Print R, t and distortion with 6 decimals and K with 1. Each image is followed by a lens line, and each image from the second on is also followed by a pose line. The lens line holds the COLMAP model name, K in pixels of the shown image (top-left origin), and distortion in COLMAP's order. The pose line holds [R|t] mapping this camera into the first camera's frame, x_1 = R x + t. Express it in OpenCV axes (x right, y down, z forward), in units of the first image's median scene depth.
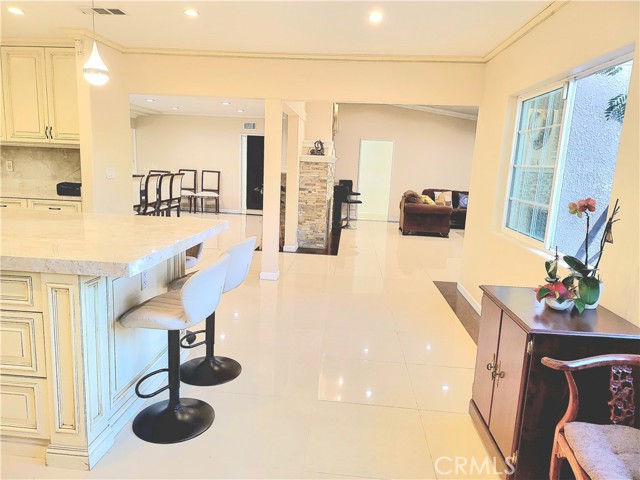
lens RADIAL K [[439.1, 0, 320.0], [0, 439.1, 240.0], [0, 0, 1]] dist [0.004366, 0.000176]
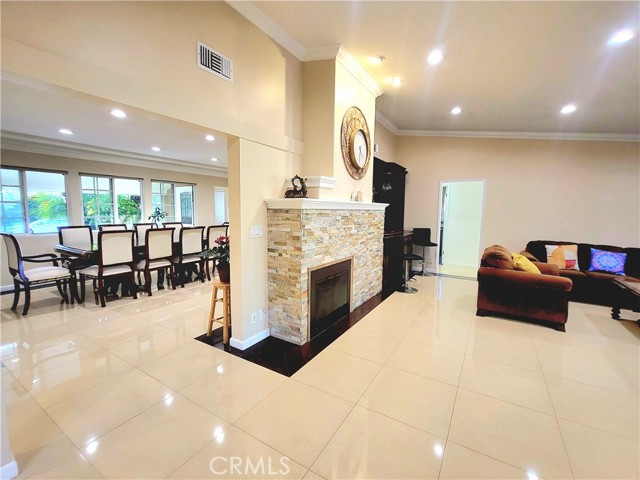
lens RADIAL K [[280.9, 0, 320.0], [0, 280.9, 240.0], [0, 0, 1]] dist [0.001412, -0.000213]
pose [[0.891303, 0.015753, -0.453135, 0.213556], [-0.052034, 0.996347, -0.067712, -0.104608], [0.450413, 0.083931, 0.888867, 0.647104]]
